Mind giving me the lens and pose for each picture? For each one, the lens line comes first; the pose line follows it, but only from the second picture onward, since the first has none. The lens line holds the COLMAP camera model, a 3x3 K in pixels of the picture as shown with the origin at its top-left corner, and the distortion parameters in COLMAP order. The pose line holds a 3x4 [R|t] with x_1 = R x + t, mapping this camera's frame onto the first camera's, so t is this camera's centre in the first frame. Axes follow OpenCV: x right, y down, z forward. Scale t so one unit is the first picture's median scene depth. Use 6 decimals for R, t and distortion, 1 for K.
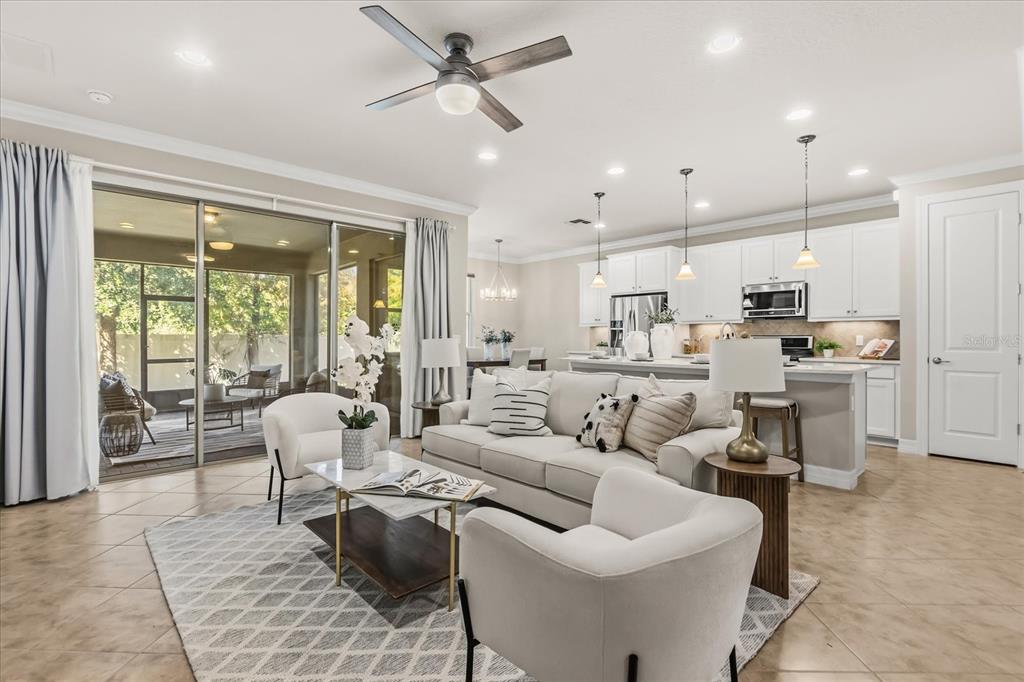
lens RADIAL K [[469.8, 0, 502.4], [0, 469.8, 342.3], [0, 0, 1]] dist [-0.011534, 0.001052]
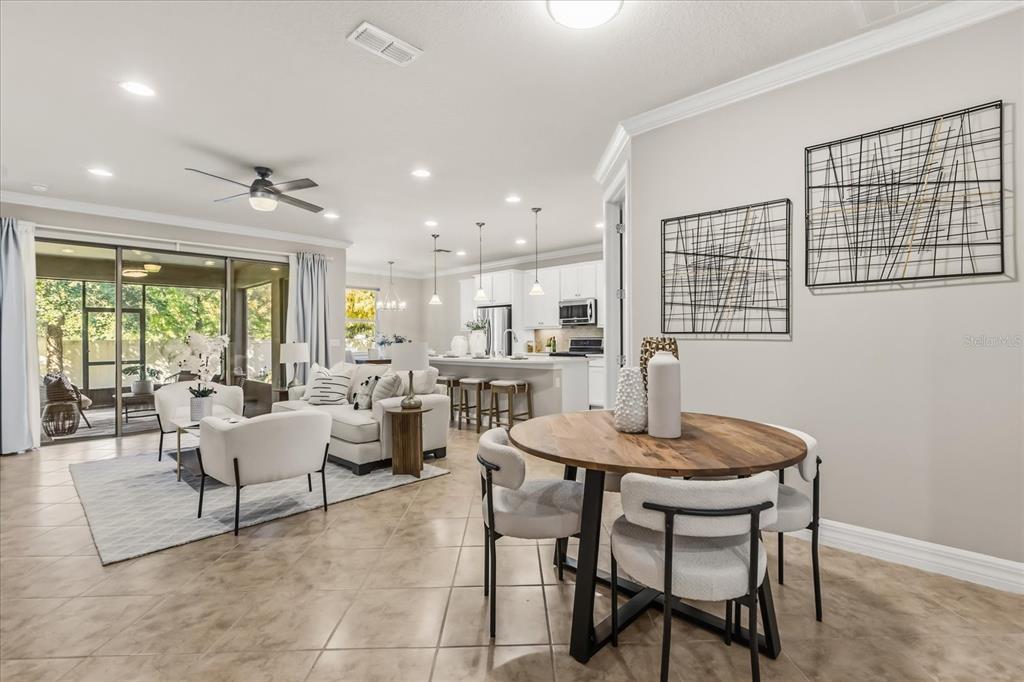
lens RADIAL K [[469.8, 0, 522.3], [0, 469.8, 337.8], [0, 0, 1]] dist [-0.011534, 0.001052]
pose [[0.996731, -0.008755, 0.080315, 0.284774], [0.009668, 0.999893, -0.010985, -0.000857], [-0.080210, 0.011726, 0.996709, -0.311344]]
